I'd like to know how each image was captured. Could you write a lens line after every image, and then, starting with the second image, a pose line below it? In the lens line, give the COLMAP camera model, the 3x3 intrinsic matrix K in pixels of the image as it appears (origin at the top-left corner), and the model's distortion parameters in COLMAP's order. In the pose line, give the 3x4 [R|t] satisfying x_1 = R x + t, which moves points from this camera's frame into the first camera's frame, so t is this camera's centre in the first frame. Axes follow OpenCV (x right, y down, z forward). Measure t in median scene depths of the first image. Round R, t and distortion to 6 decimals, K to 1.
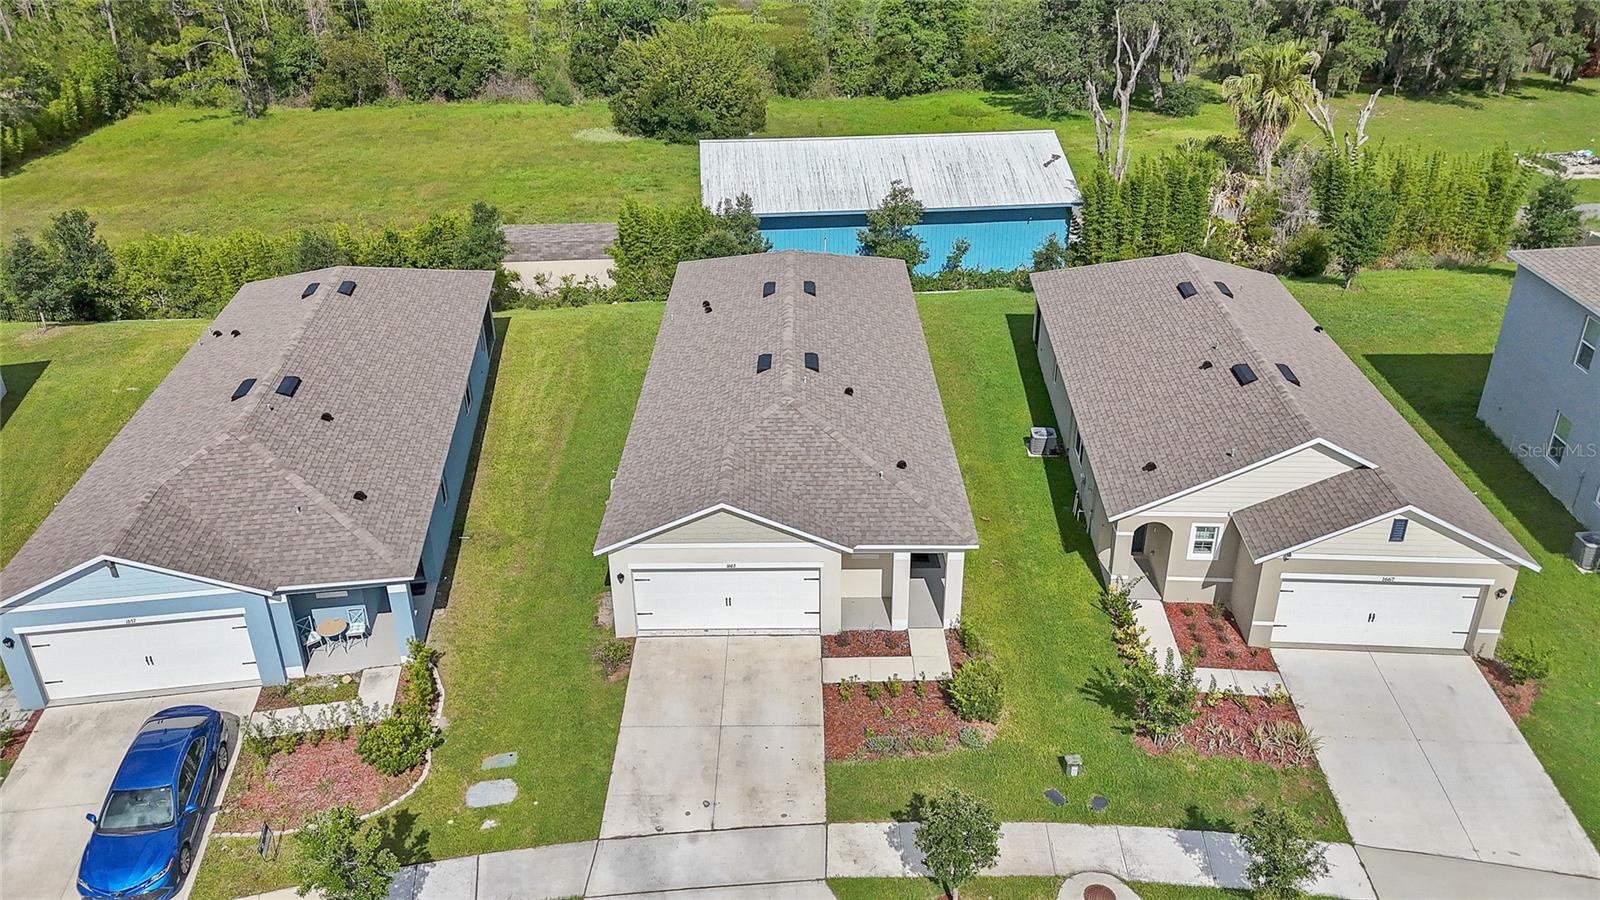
lens RADIAL K [[1180.4, 0, 800.0], [0, 1180.4, 450.0], [0, 0, 1]] dist [0.067941, -0.061778]
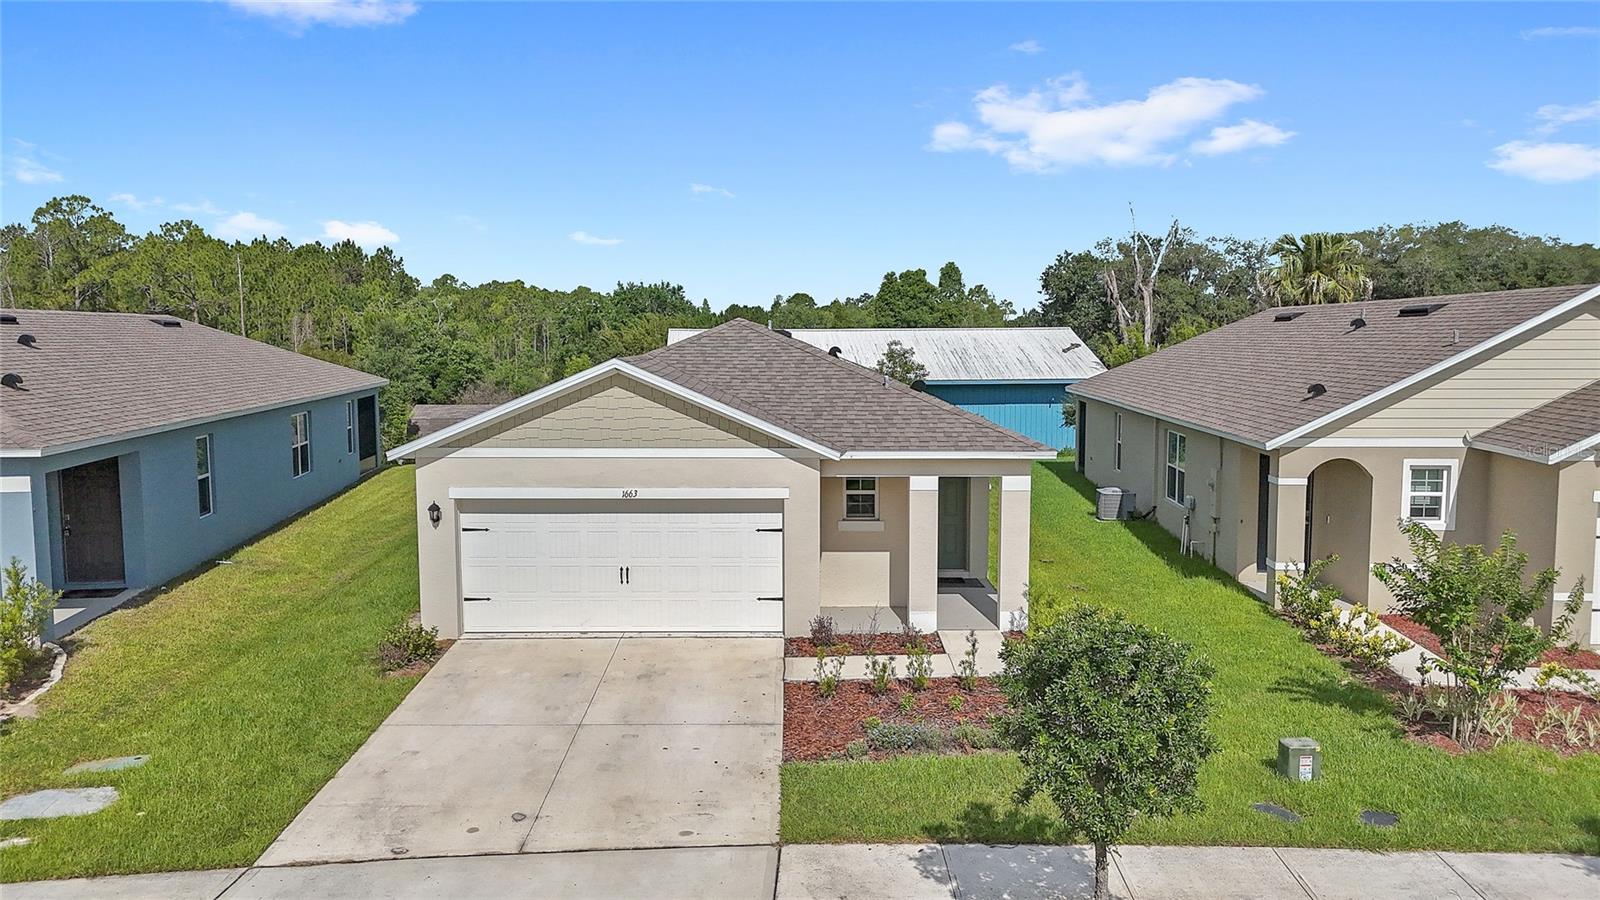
lens RADIAL K [[1180.4, 0, 800.0], [0, 1180.4, 450.0], [0, 0, 1]] dist [0.067941, -0.061778]
pose [[0.999950, 0.009479, 0.003297, 0.015413], [-0.007666, 0.933476, -0.358559, 0.190787], [-0.006476, 0.358515, 0.933501, 0.301058]]
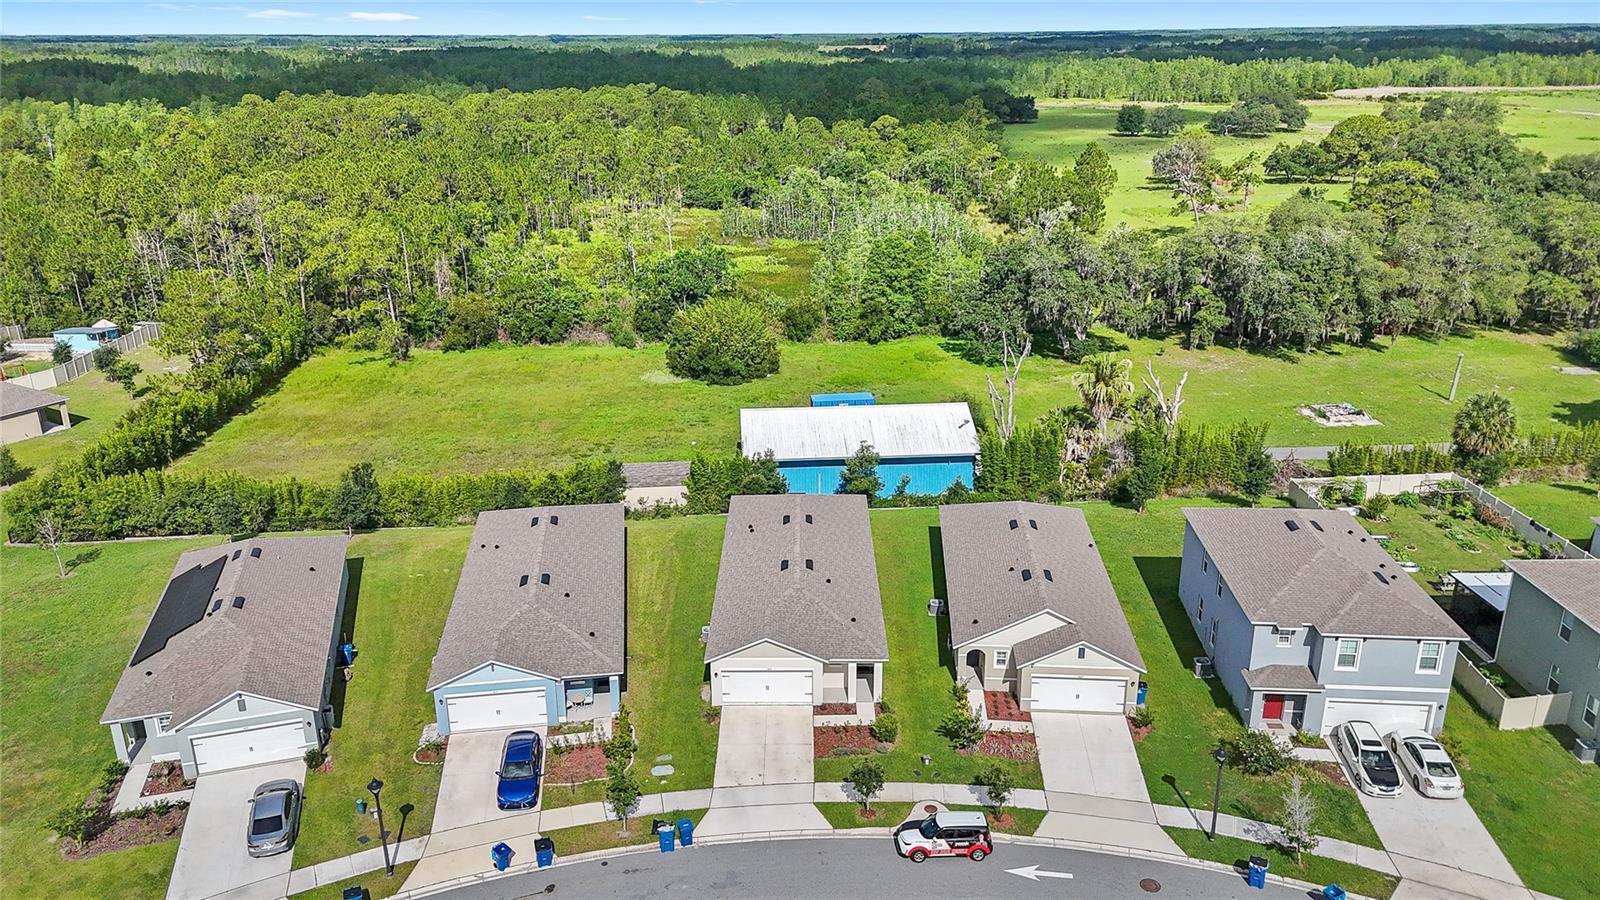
lens RADIAL K [[1161.0, 0, 800.0], [0, 1161.0, 450.0], [0, 0, 1]] dist [0.172746, -0.399731]
pose [[0.999985, 0.004243, -0.003464, 0.000381], [-0.004656, 0.991528, -0.129807, -0.011437], [0.002884, 0.129822, 0.991533, -0.724490]]
